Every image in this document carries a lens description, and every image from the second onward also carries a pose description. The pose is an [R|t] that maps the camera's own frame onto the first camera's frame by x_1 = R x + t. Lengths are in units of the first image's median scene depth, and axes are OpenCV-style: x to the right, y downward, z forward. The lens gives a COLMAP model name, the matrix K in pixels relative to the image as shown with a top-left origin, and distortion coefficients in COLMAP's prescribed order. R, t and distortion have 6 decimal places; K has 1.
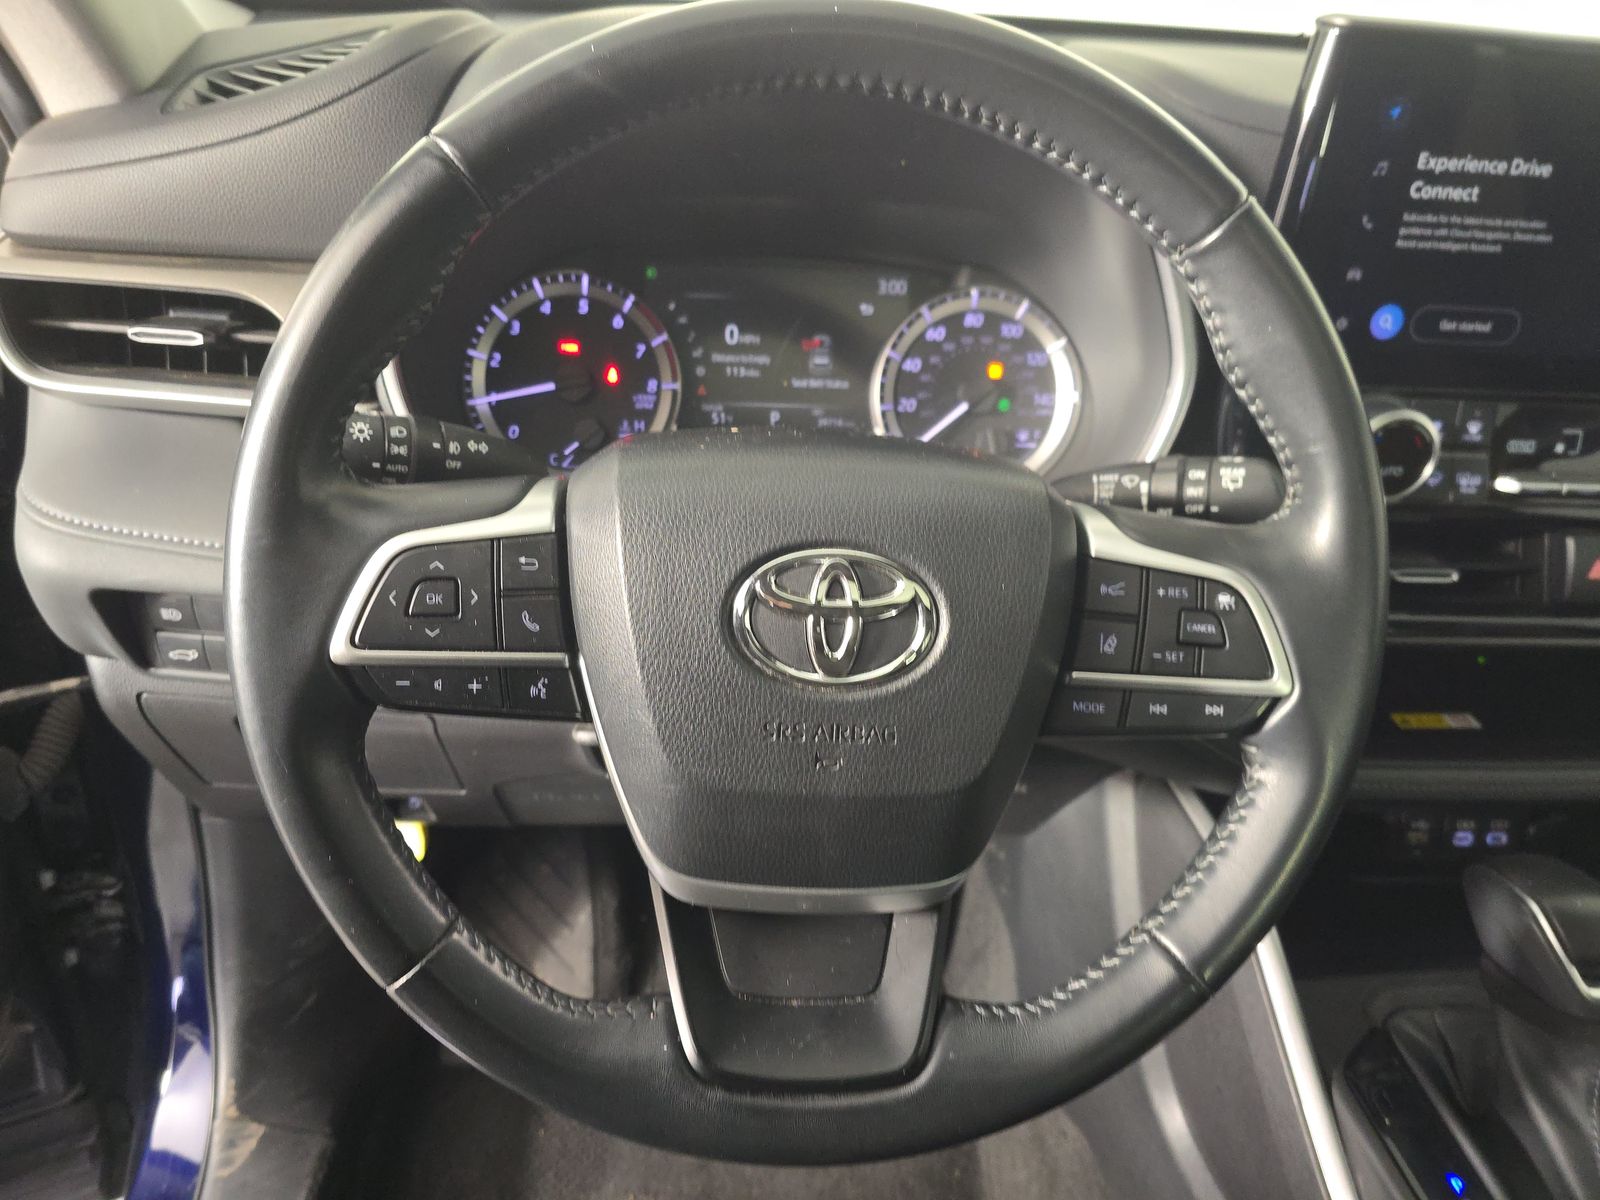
lens RADIAL K [[1096.8, 0, 791.8], [0, 1096.8, 605.3], [0, 0, 1]] dist [0.041964, -0.045079]
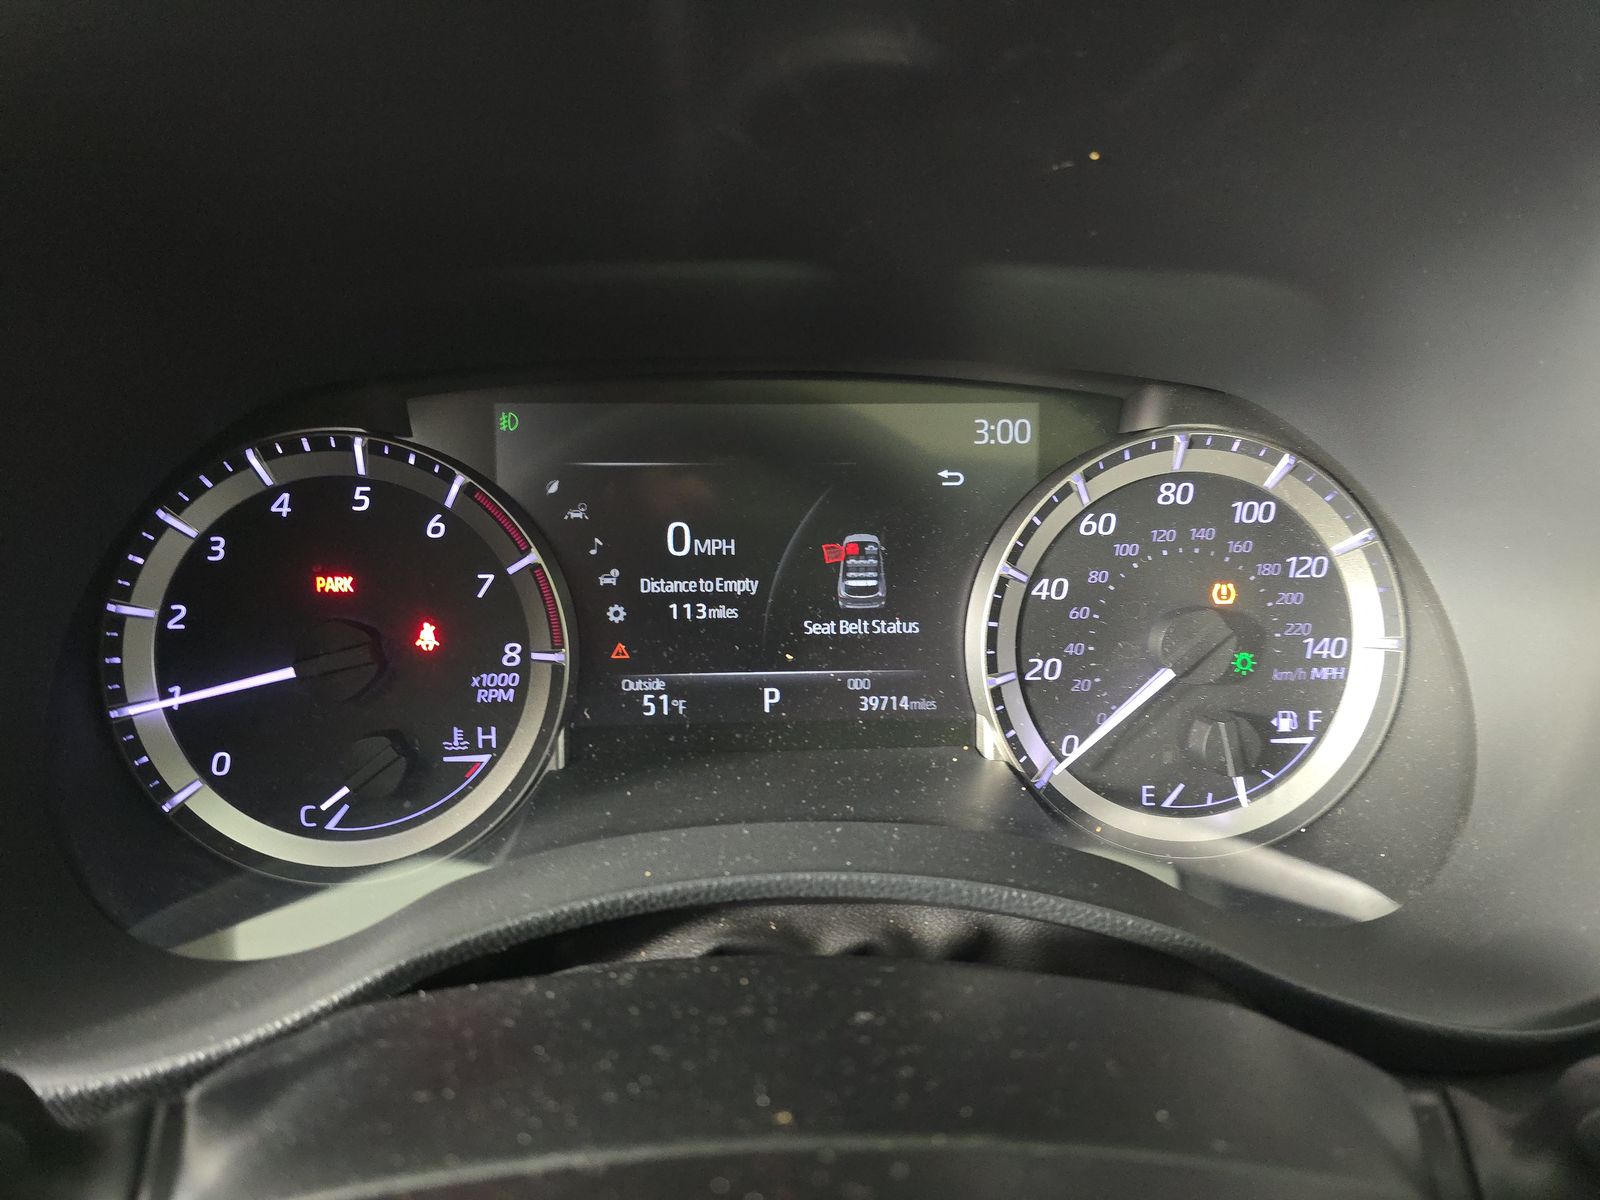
lens RADIAL K [[1096.8, 0, 801.0], [0, 1096.8, 595.6], [0, 0, 1]] dist [0.041964, -0.045079]
pose [[0.999337, -0.031324, -0.018557, 0.009744], [0.030176, 0.997789, -0.059217, -0.222872], [0.020371, 0.058618, 0.998073, 0.602960]]
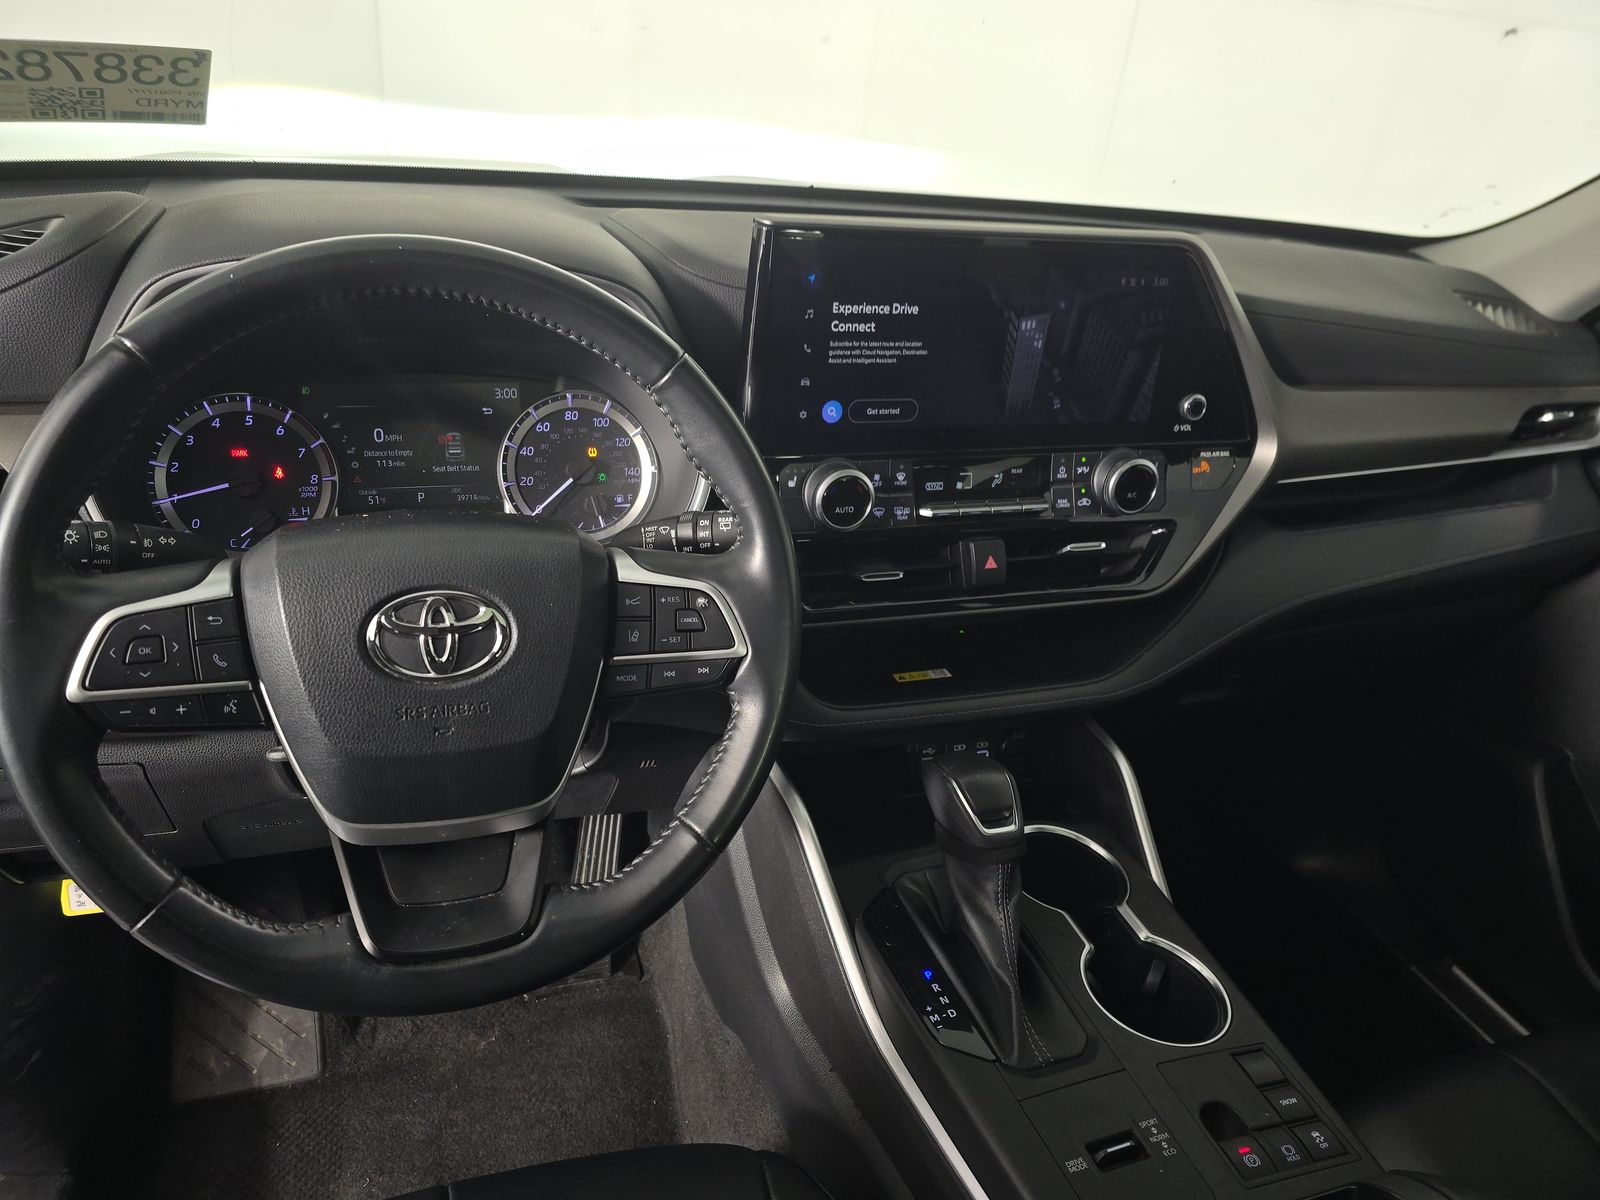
lens RADIAL K [[1096.8, 0, 804.3], [0, 1096.8, 604.5], [0, 0, 1]] dist [0.041964, -0.045079]
pose [[0.964943, -0.092479, 0.245628, 0.104421], [0.103035, 0.994212, -0.030449, 0.045241], [-0.241391, 0.054690, 0.968886, -0.407286]]
